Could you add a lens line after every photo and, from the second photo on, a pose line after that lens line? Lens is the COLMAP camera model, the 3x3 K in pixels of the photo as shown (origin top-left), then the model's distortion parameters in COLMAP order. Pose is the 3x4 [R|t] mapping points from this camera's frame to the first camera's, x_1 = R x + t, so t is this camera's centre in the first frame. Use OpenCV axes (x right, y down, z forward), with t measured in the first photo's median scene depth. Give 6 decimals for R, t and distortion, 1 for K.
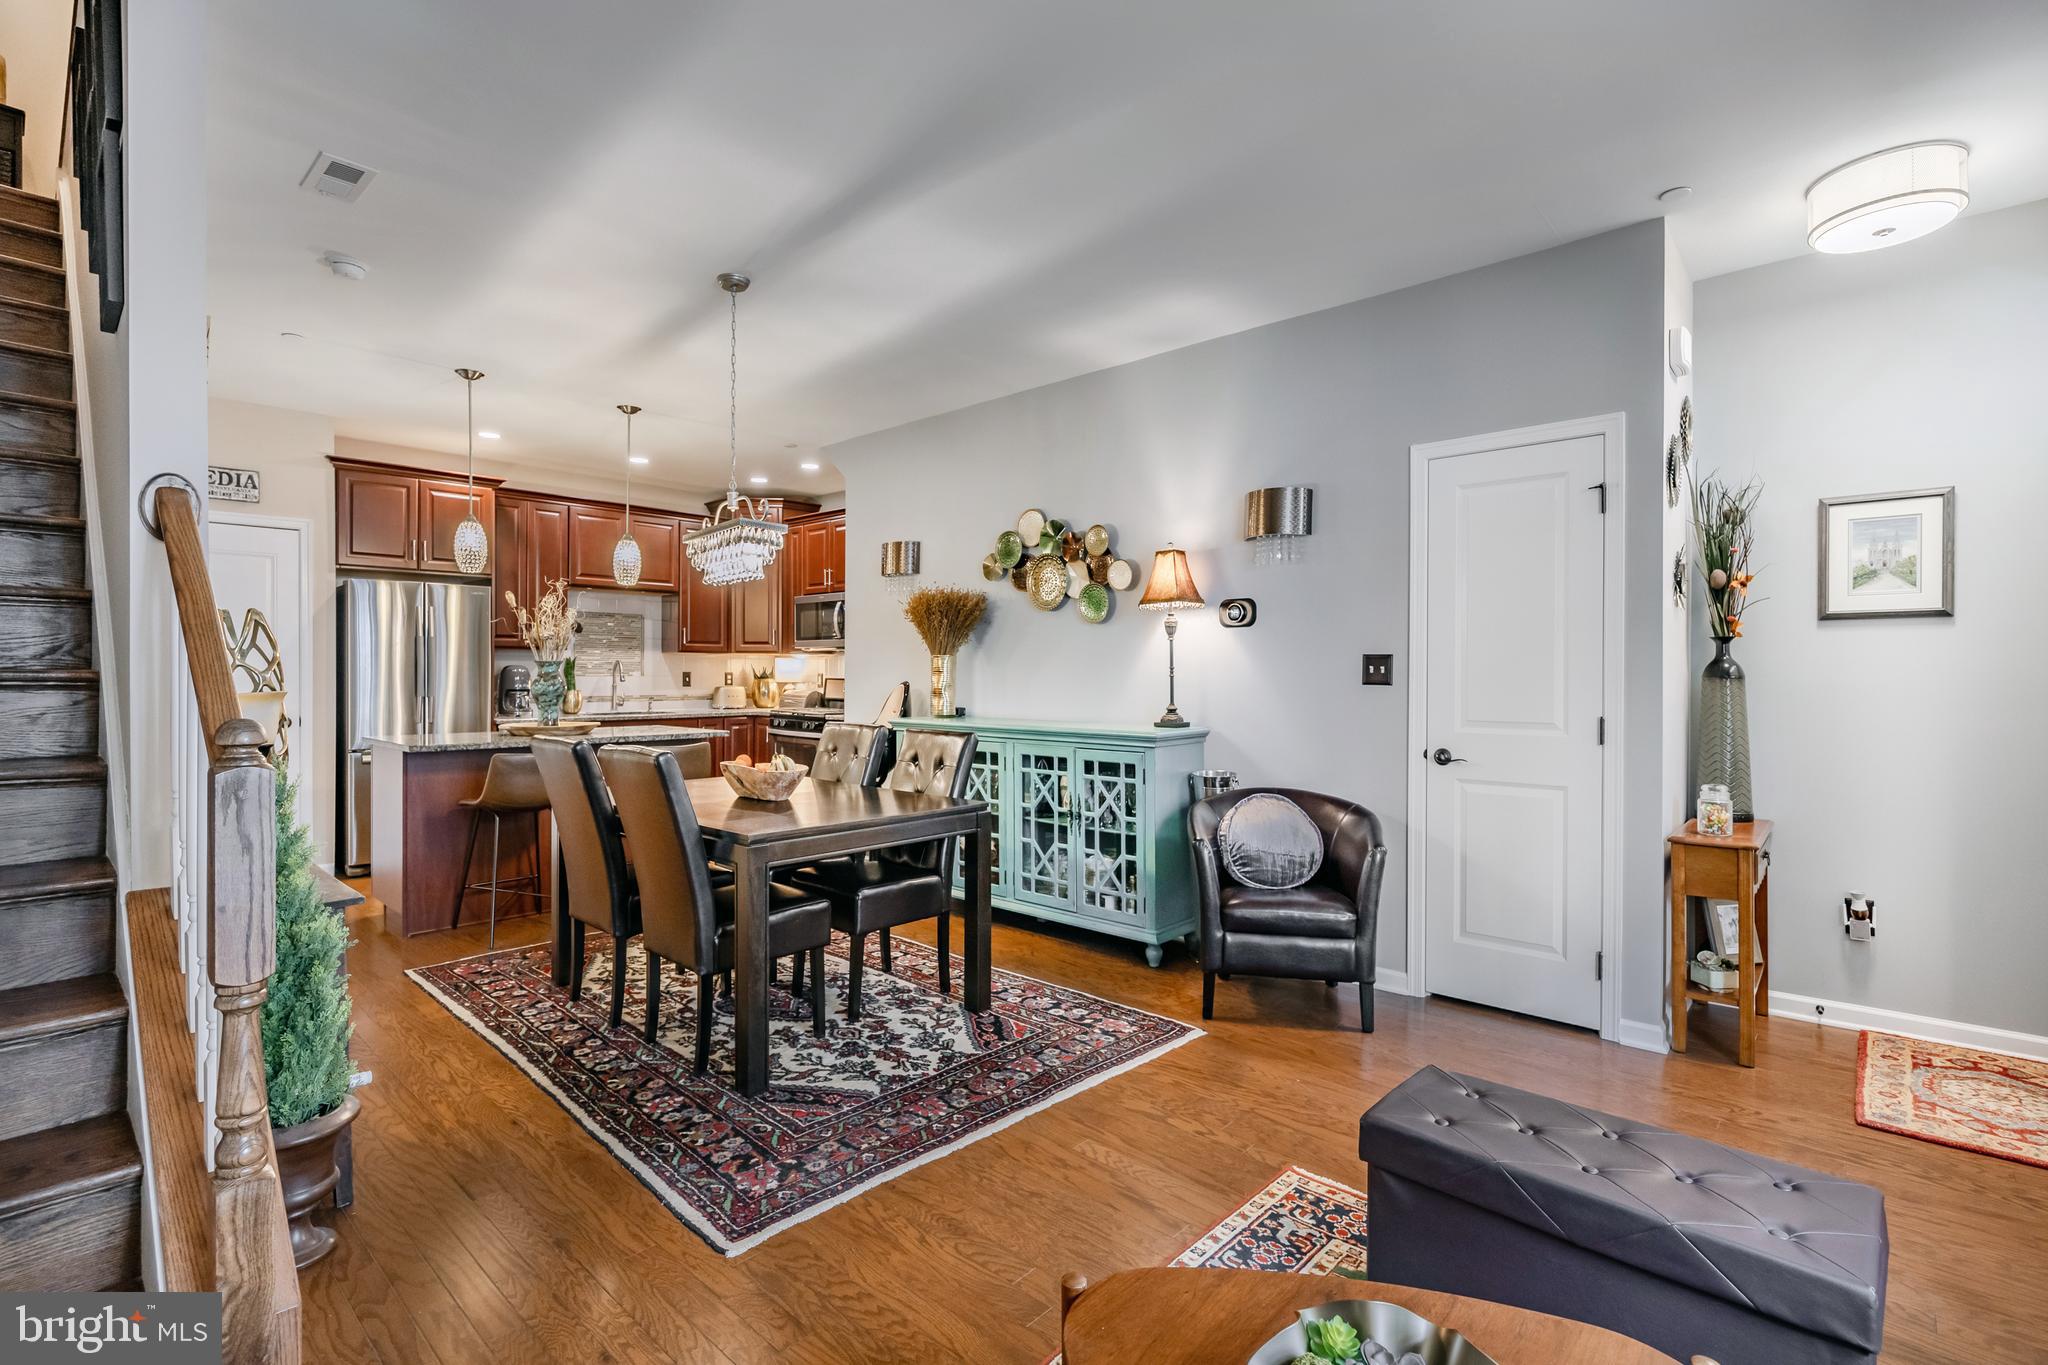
lens RADIAL K [[909.2, 0, 1034.0], [0, 909.2, 678.6], [0, 0, 1]] dist [0.000260, 0.000112]
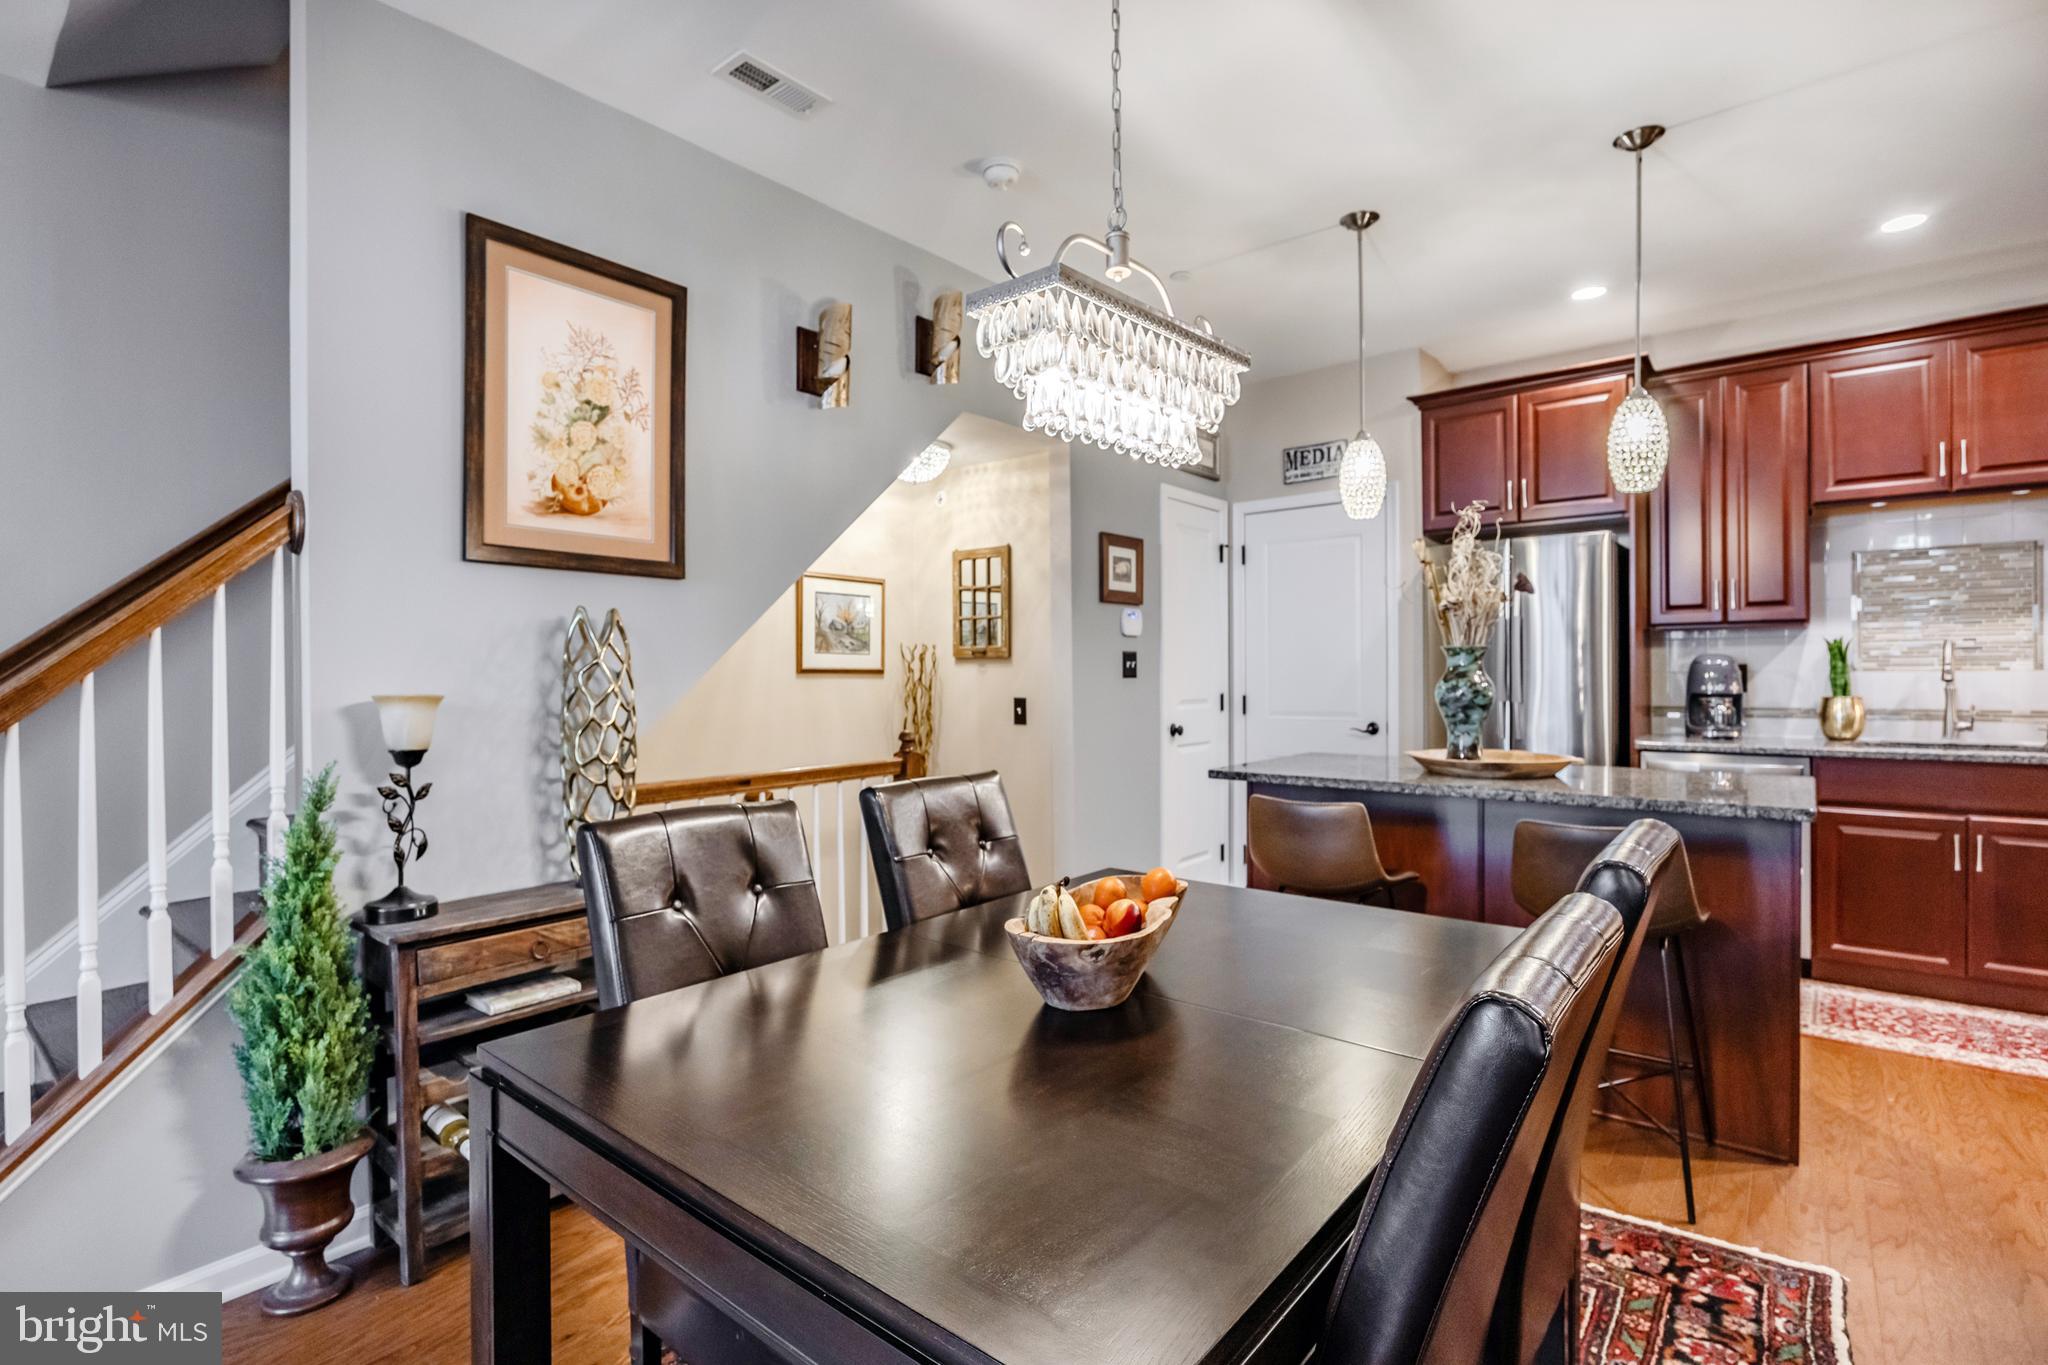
lens RADIAL K [[977.3, 0, 984.7], [0, 977.3, 681.0], [0, 0, 1]] dist [-0.026636, 0.006487]
pose [[0.019370, 0.005549, -0.999797, 0.095465], [0.002860, 0.999980, 0.005606, -0.002669], [0.999808, -0.002968, 0.019353, 0.793025]]
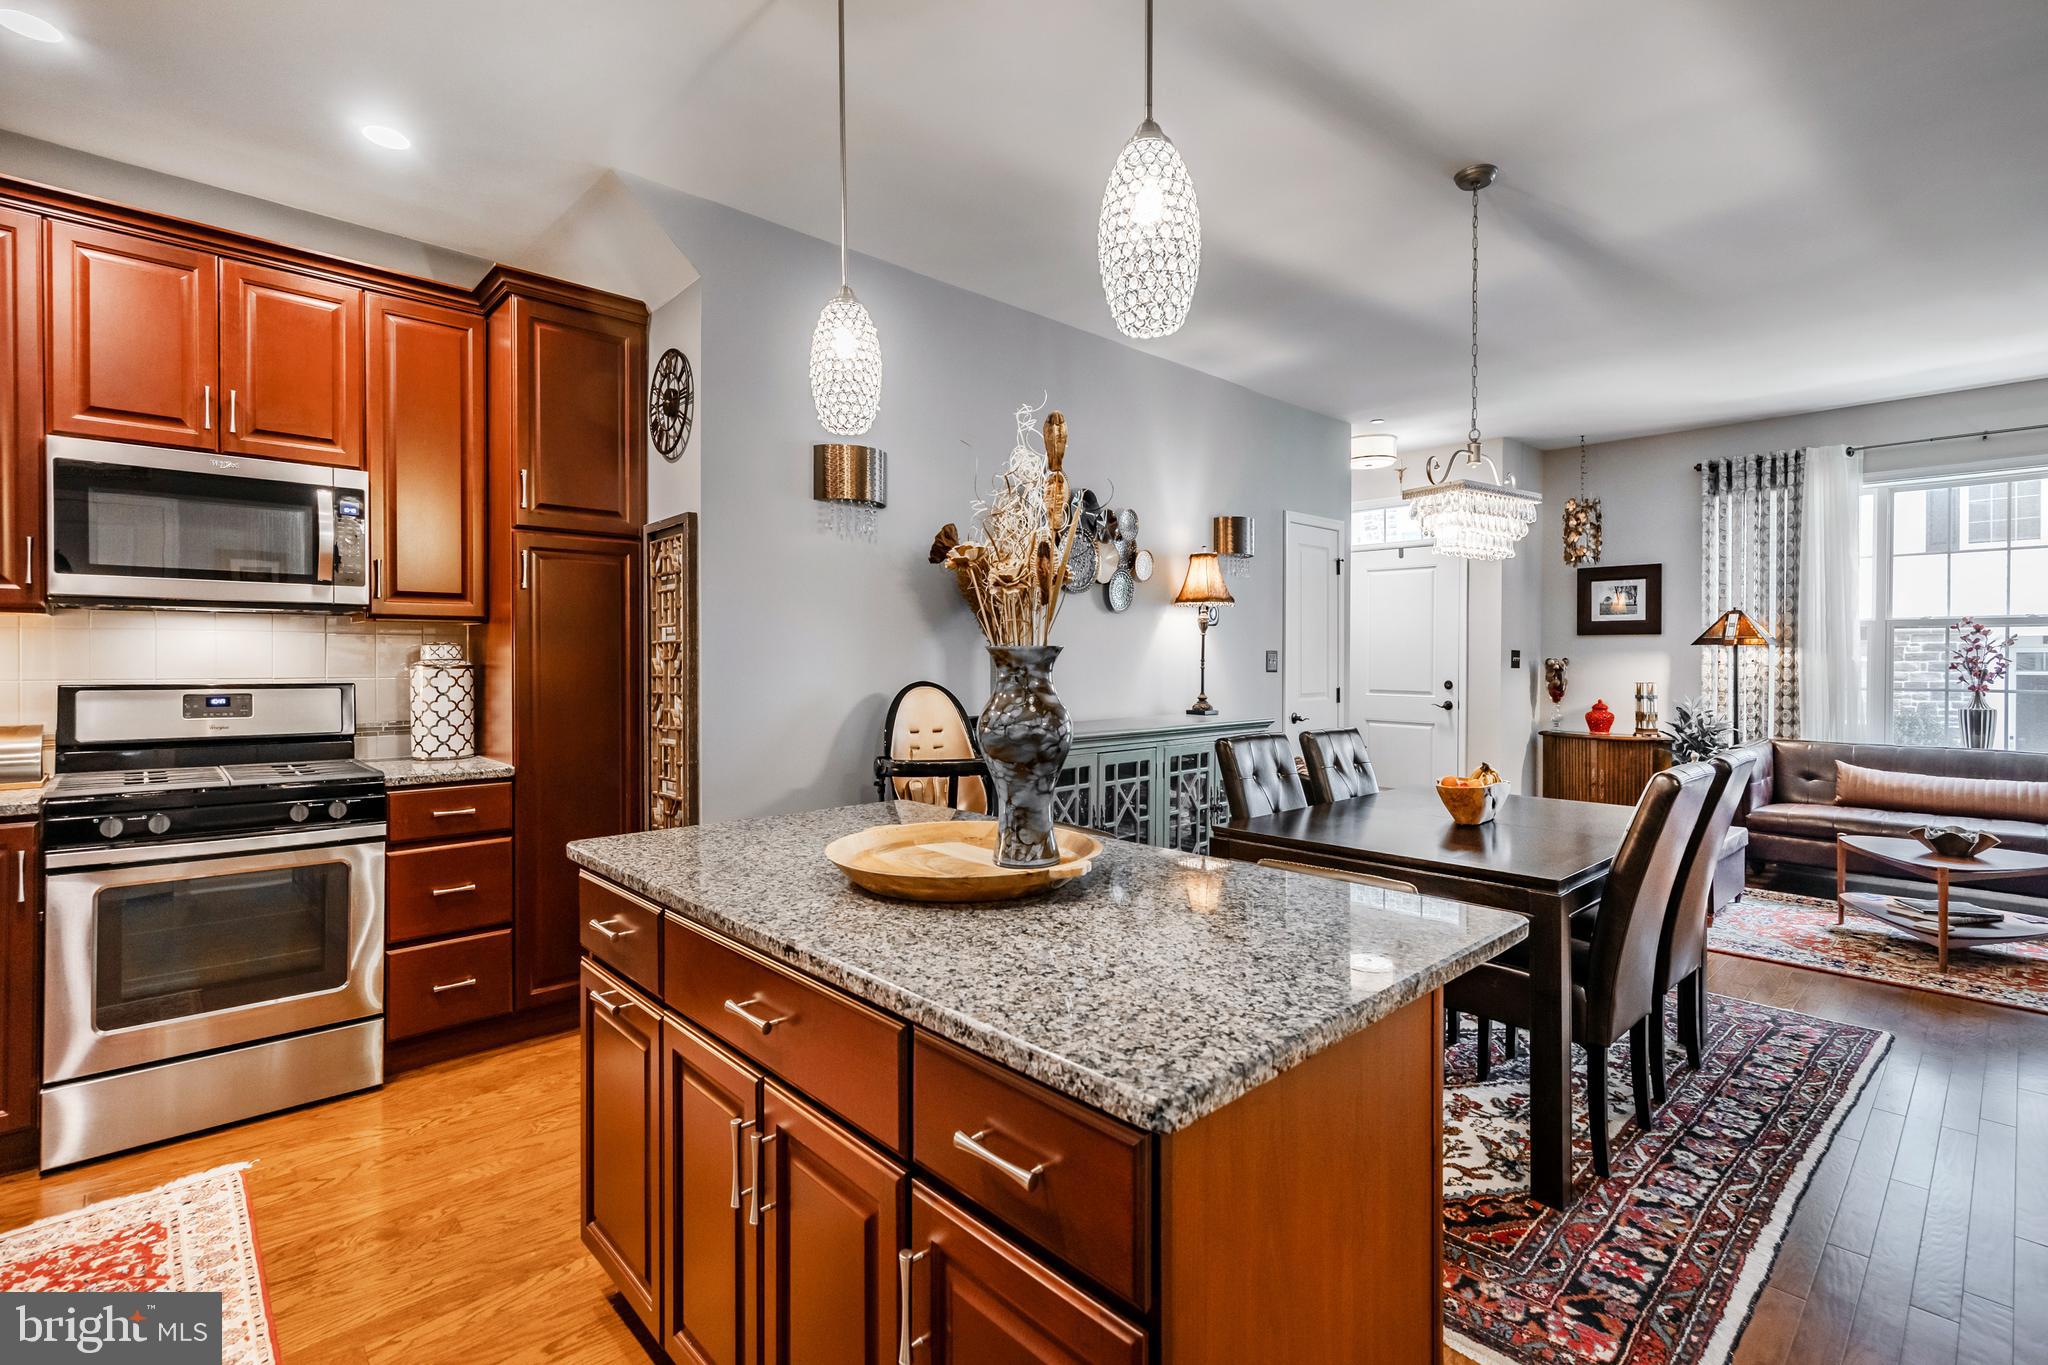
lens RADIAL K [[948.4, 0, 1000.0], [0, 948.4, 666.4], [0, 0, 1]] dist [0.001293, 0.000280]
pose [[0.099624, -0.012424, 0.994948, -1.014095], [0.004481, 0.999918, 0.012038, -0.019714], [-0.995015, 0.003259, 0.099671, 1.127912]]
